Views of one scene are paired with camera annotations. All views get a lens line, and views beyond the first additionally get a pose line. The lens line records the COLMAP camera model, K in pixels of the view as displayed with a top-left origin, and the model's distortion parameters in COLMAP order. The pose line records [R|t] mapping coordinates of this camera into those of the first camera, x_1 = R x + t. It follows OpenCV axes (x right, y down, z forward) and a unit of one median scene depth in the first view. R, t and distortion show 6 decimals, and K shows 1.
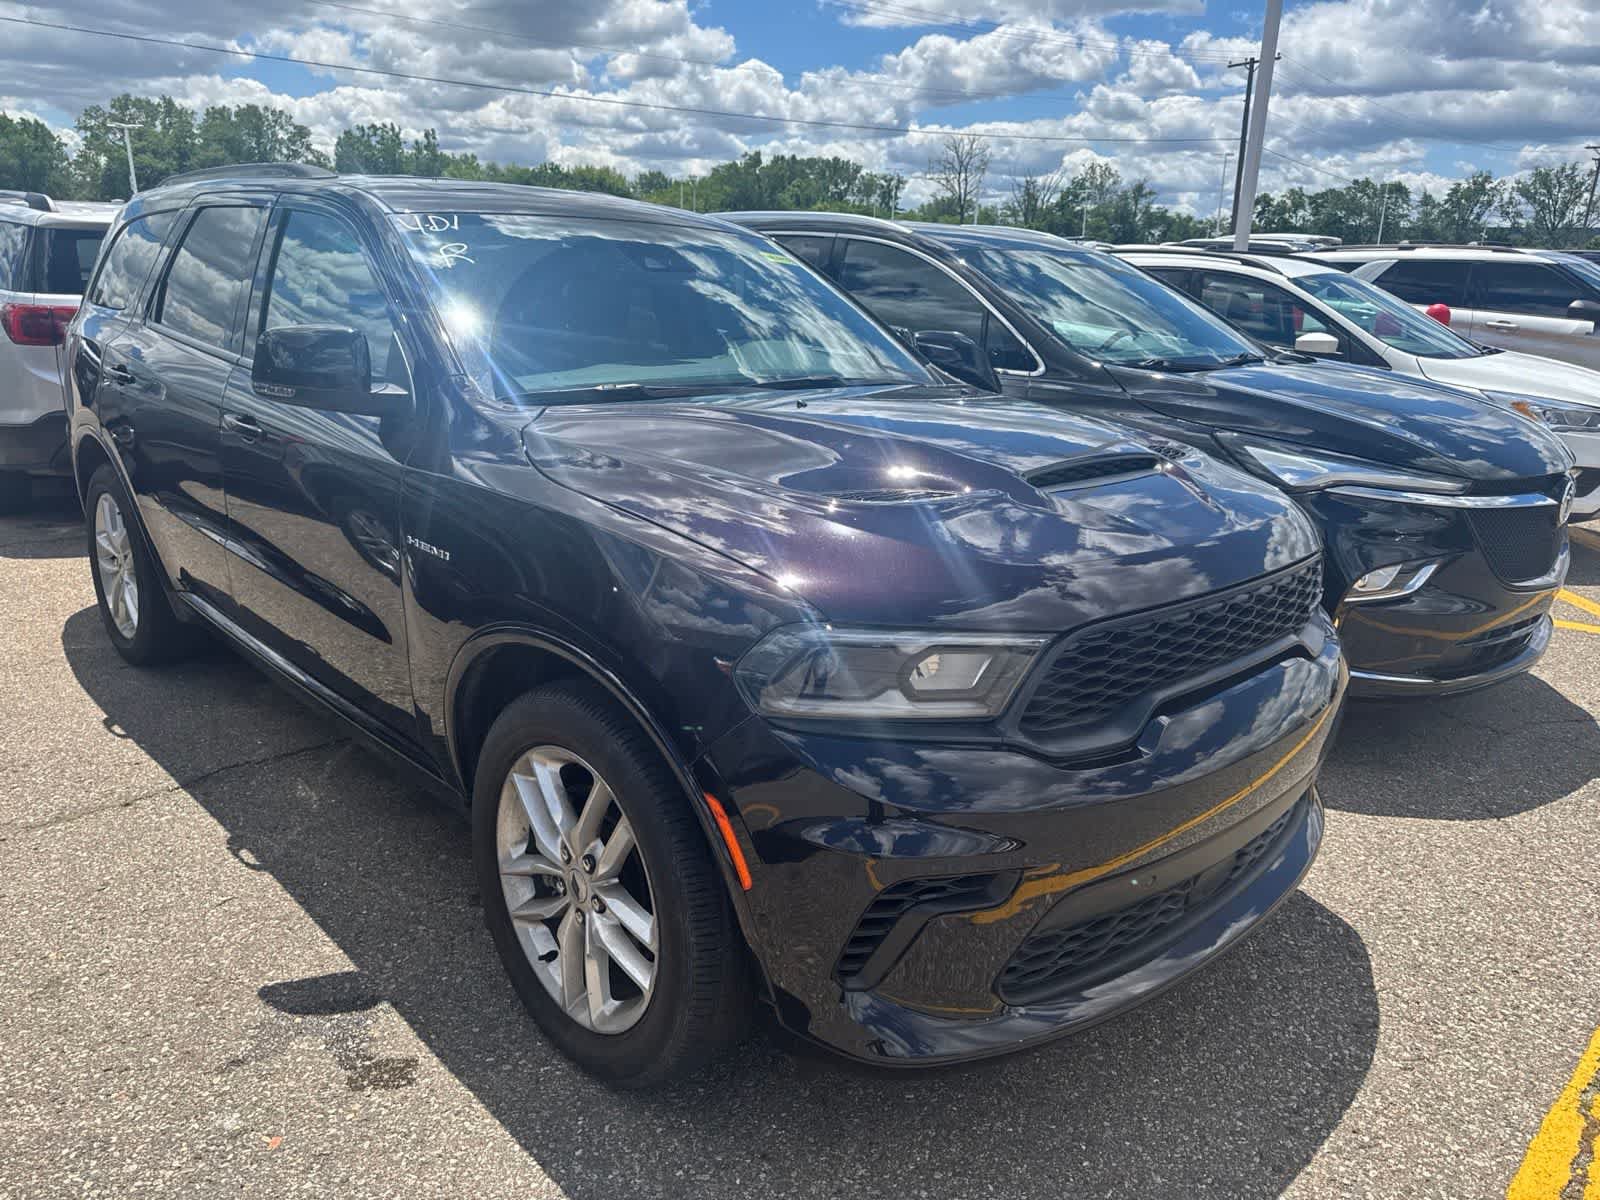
lens RADIAL K [[1134.3, 0, 787.8], [0, 1134.3, 592.6], [0, 0, 1]] dist [0.010250, -0.011331]
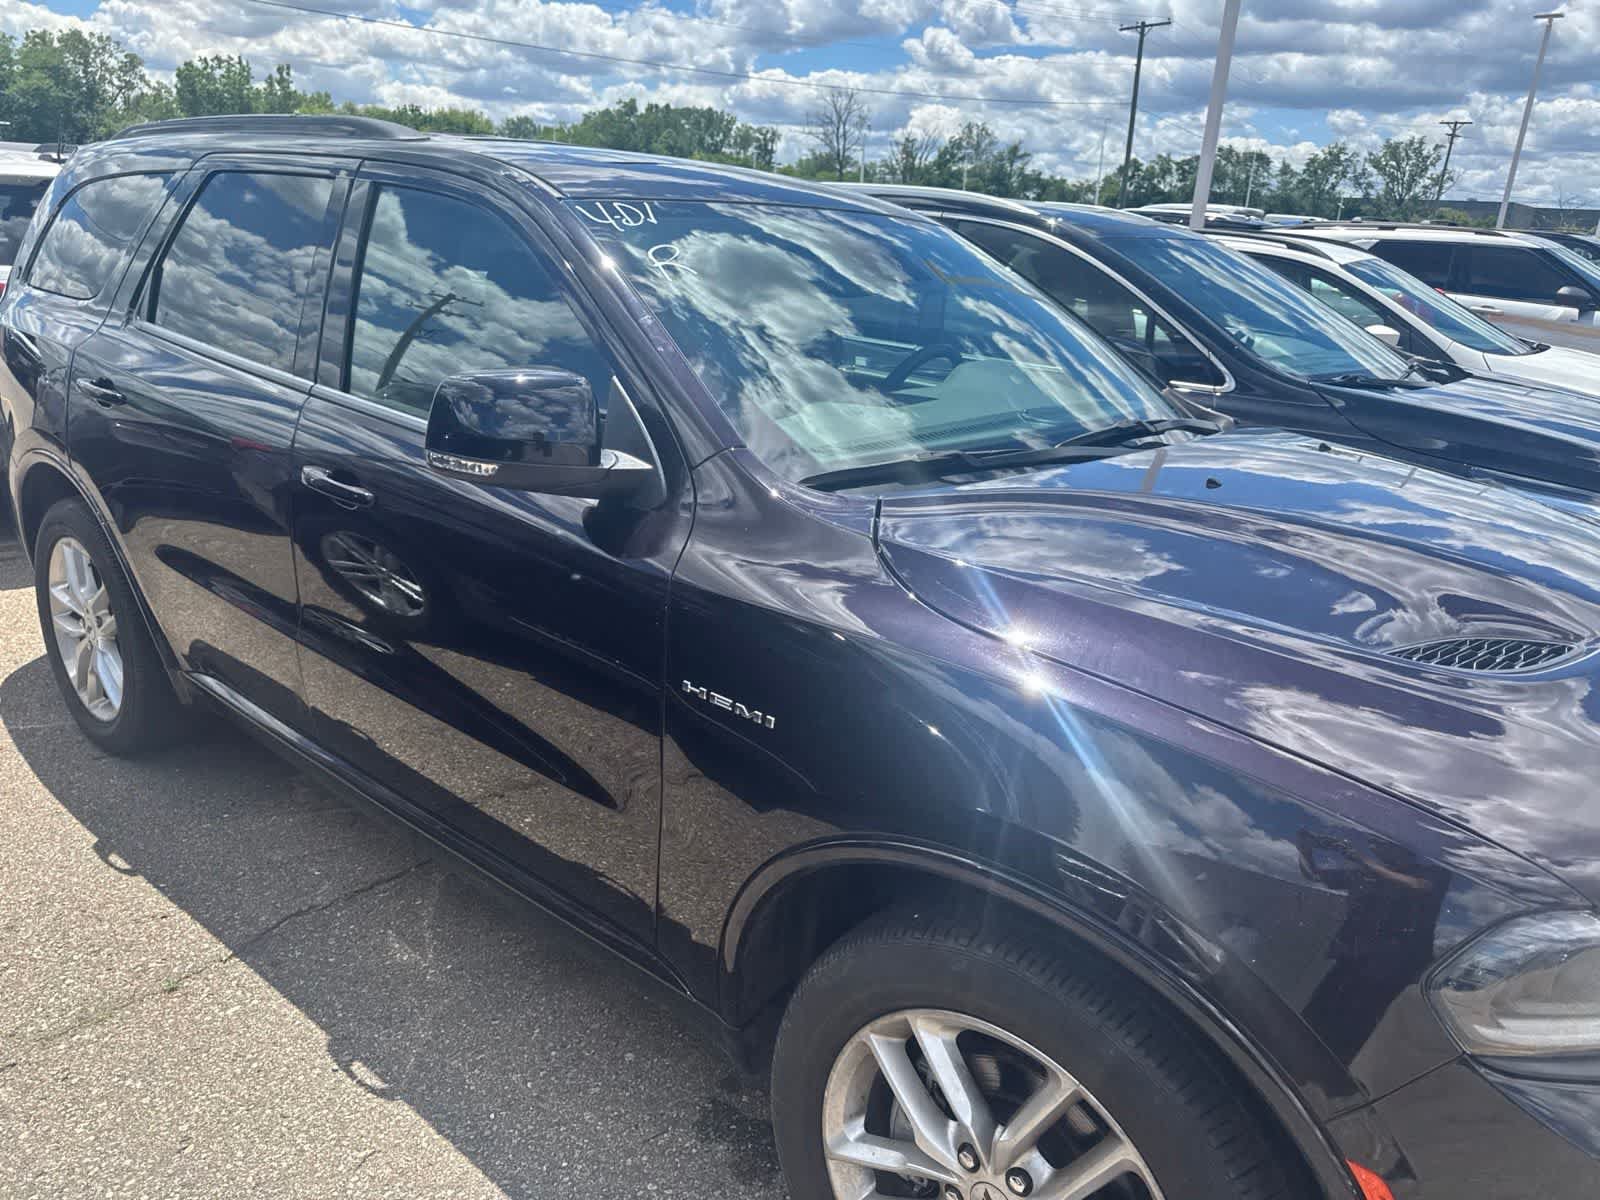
lens RADIAL K [[1139.1, 0, 788.2], [0, 1139.1, 602.8], [0, 0, 1]] dist [0.004702, -0.006952]
pose [[0.994290, -0.013047, 0.105909, -0.314423], [0.008423, 0.998997, 0.043985, -0.117743], [-0.106377, -0.042842, 0.993402, 0.278449]]
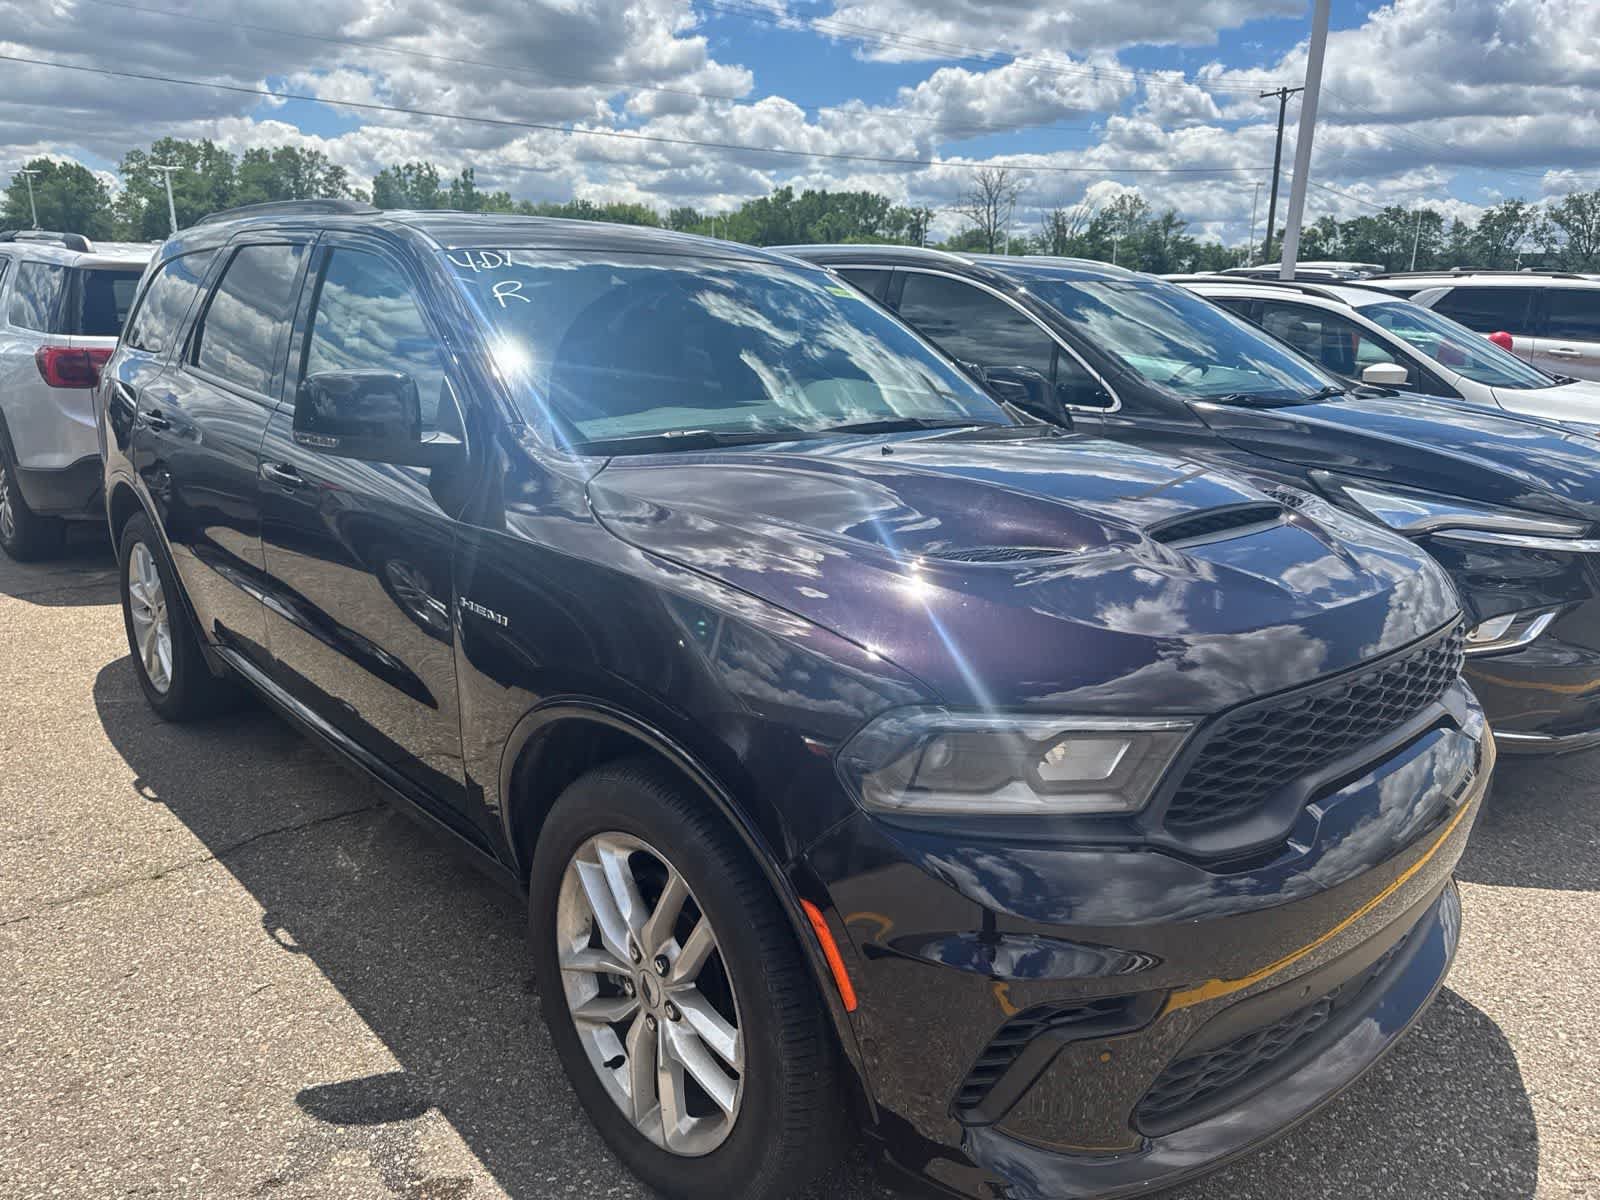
lens RADIAL K [[1136.6, 0, 800.0], [0, 1136.6, 600.0], [0, 0, 1]] dist [0.004890, -0.005681]
pose [[0.999841, -0.005281, -0.017003, -0.040210], [0.004918, 0.999761, -0.021322, -0.024373], [0.017111, 0.021235, 0.999628, 0.077265]]
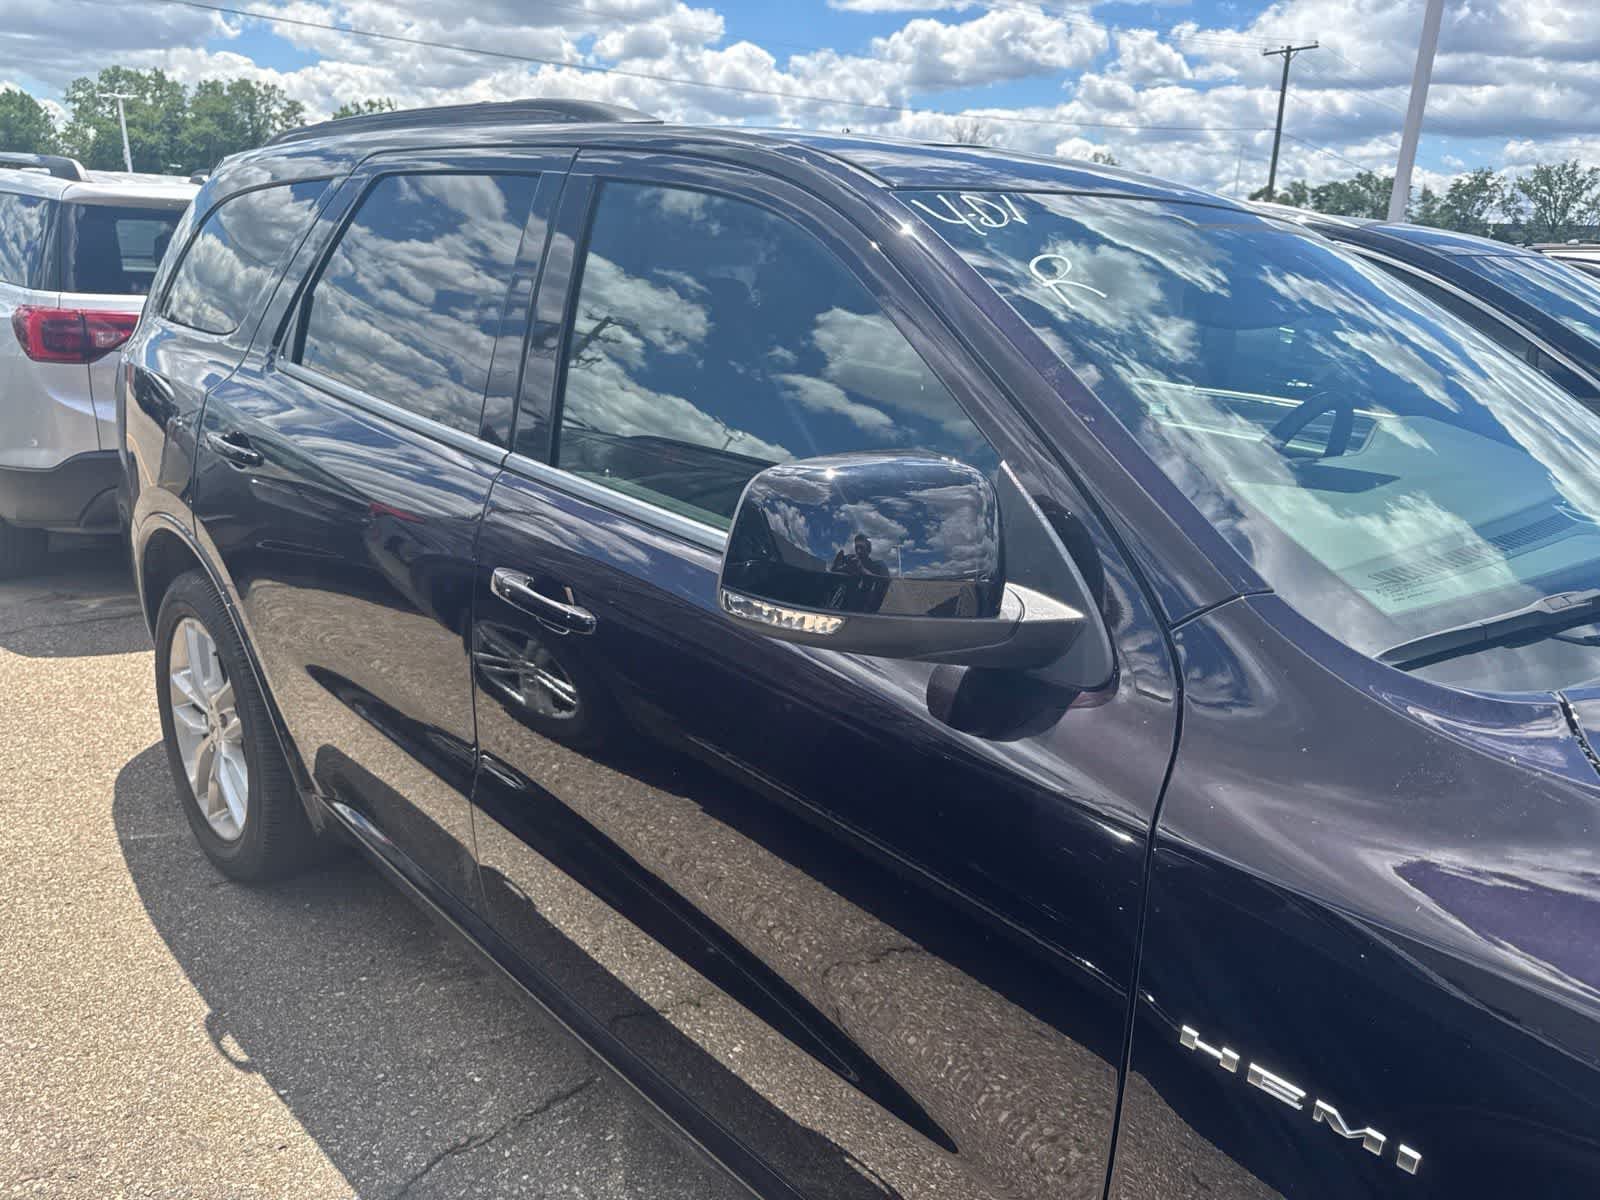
lens RADIAL K [[1139.3, 0, 804.6], [0, 1139.3, 584.3], [0, 0, 1]] dist [0.005311, -0.007115]
pose [[0.999772, 0.009157, 0.019289, -0.430505], [-0.009239, 0.999949, 0.004189, -0.182208], [-0.019250, -0.004366, 0.999805, 0.561662]]
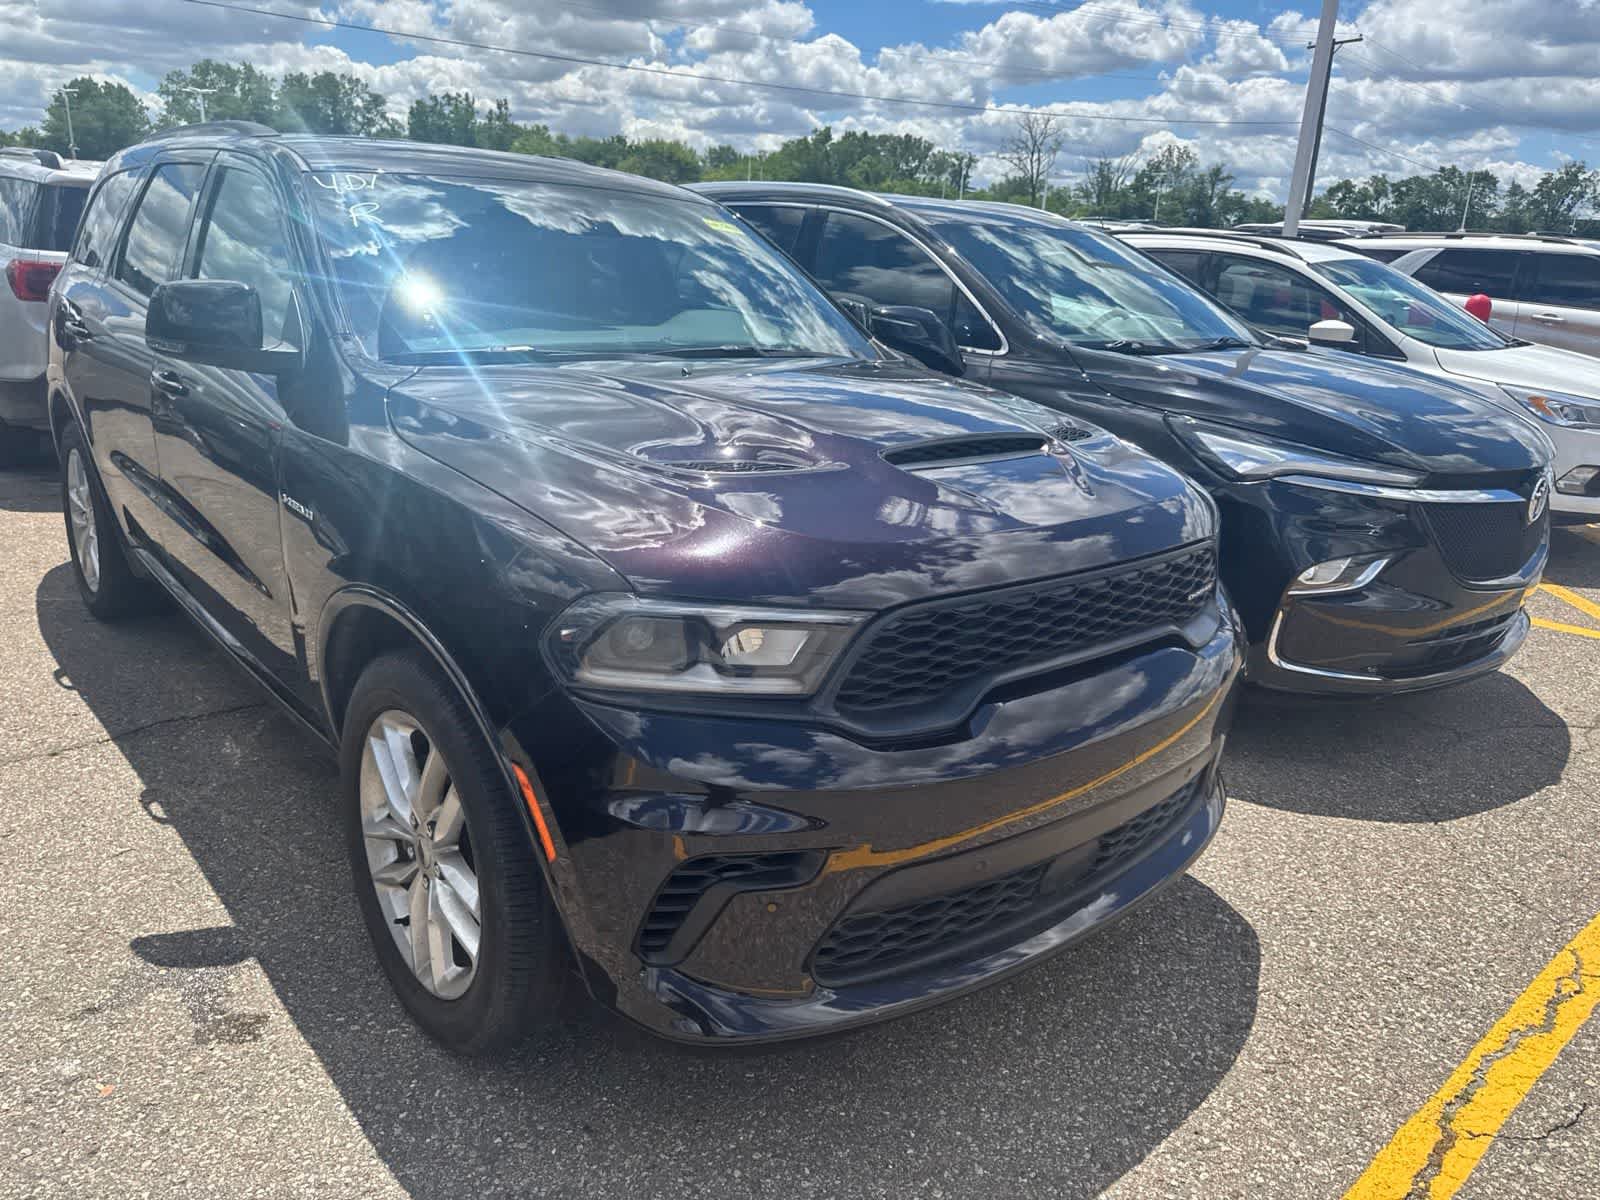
lens RADIAL K [[1139.3, 0, 804.6], [0, 1139.3, 584.3], [0, 0, 1]] dist [0.005311, -0.007115]
pose [[0.998831, 0.032274, -0.035997, 0.145773], [-0.031886, 0.999428, 0.011284, 0.002282], [0.036341, -0.010123, 0.999288, 0.010883]]
